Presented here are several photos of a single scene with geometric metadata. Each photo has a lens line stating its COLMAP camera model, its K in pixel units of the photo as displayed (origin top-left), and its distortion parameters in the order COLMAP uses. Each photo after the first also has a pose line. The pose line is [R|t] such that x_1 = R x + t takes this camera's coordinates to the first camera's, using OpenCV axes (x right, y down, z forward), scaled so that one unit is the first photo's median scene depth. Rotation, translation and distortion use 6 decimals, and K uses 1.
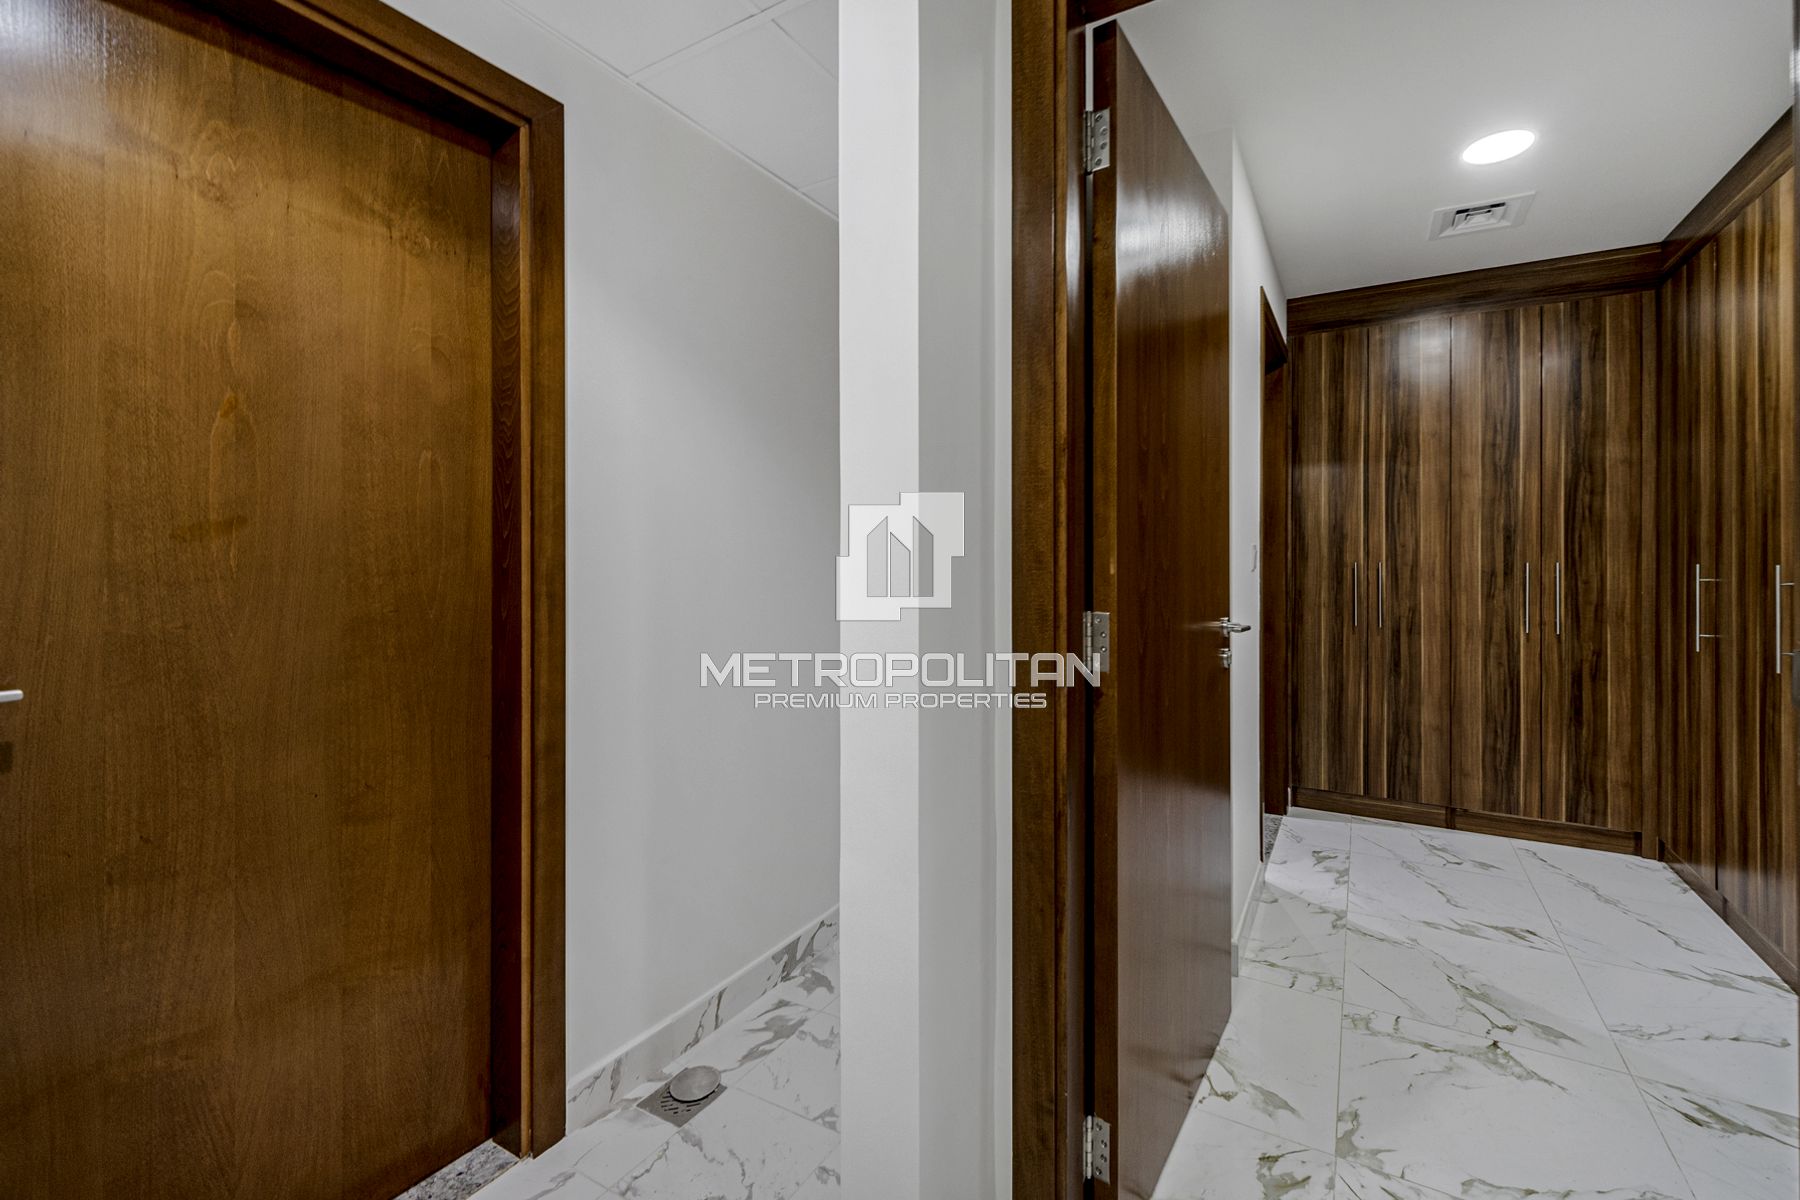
lens RADIAL K [[743.3, 0, 851.3], [0, 743.3, 554.7], [0, 0, 1]] dist [0.001490, -0.003318]
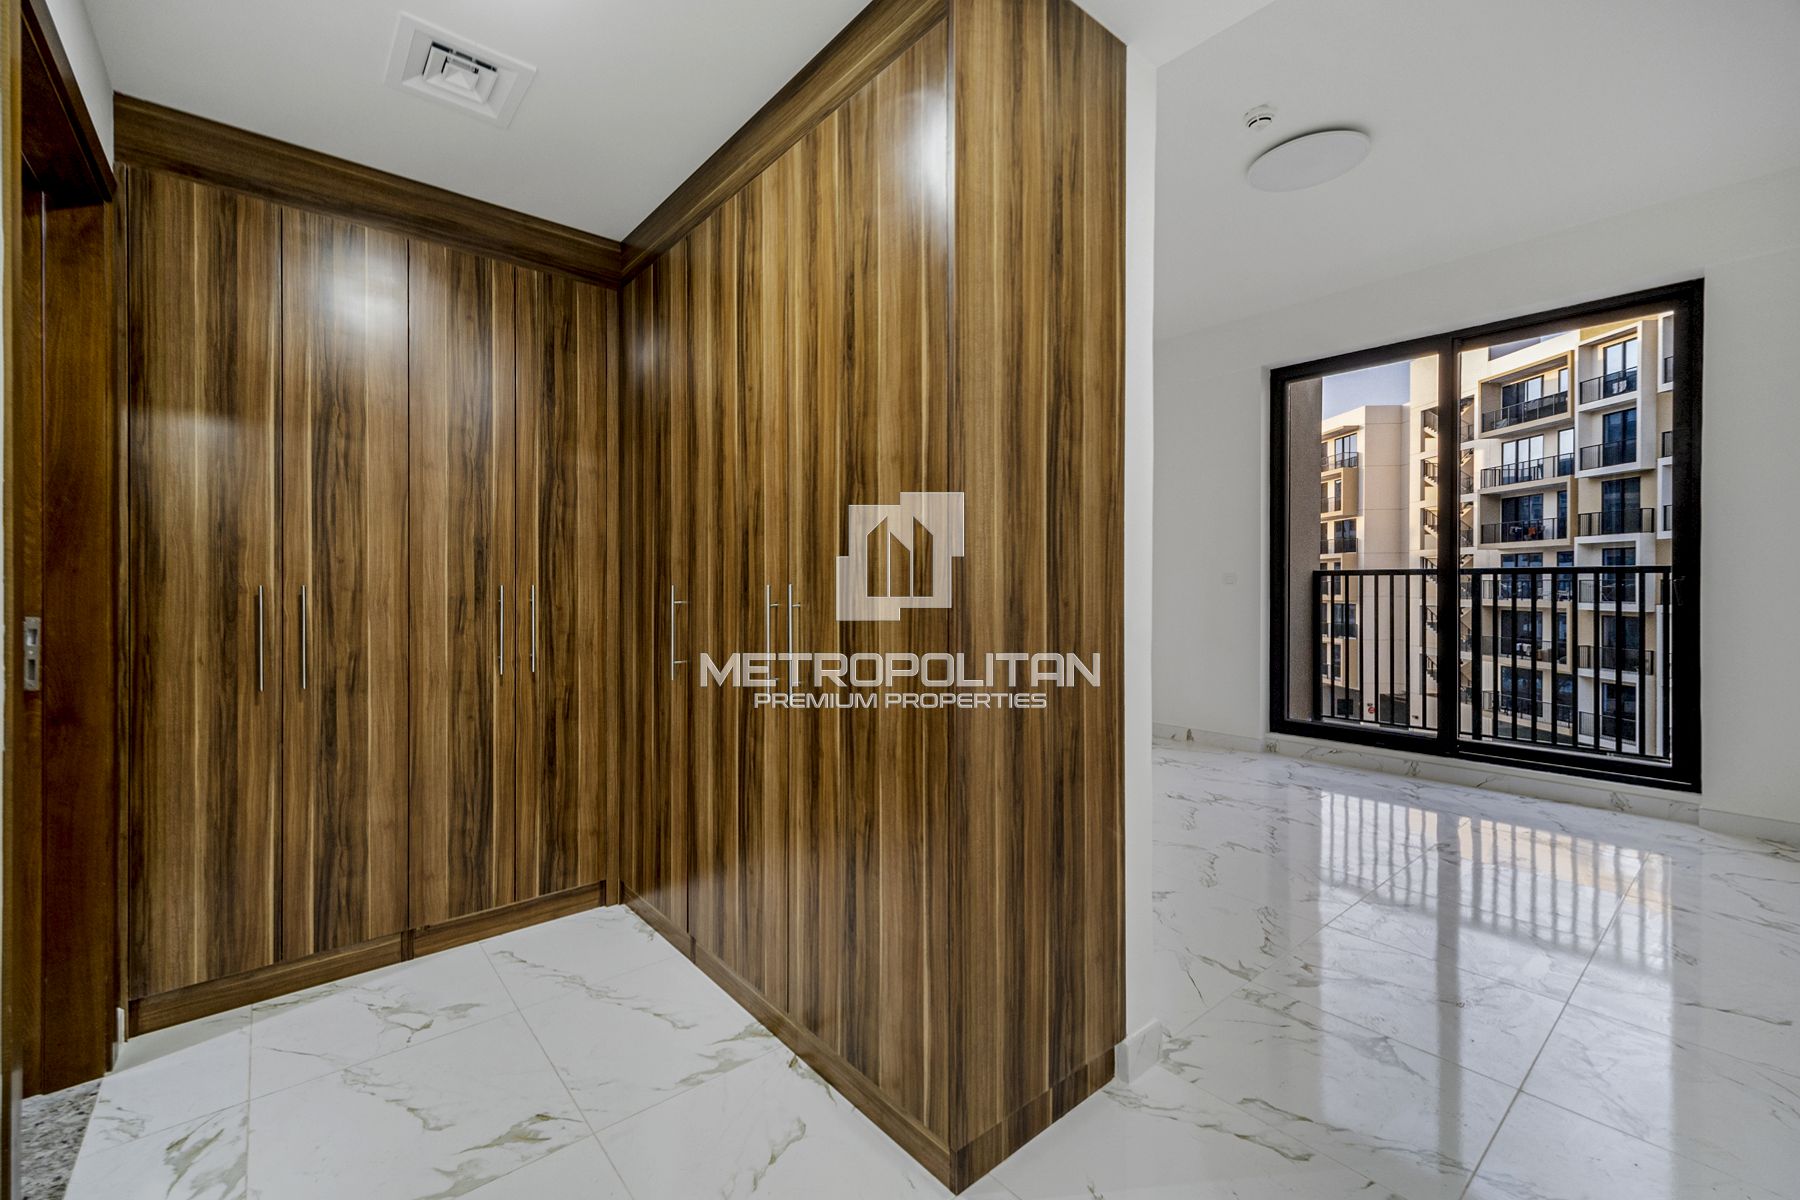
lens RADIAL K [[720.3, 0, 884.1], [0, 720.3, 588.9], [0, 0, 1]] dist [0.010963, -0.001058]
pose [[0.258029, -0.004293, 0.966128, 0.268723], [-0.003569, 0.999979, 0.005396, 0.008832], [-0.966130, -0.004840, 0.258009, 0.402226]]
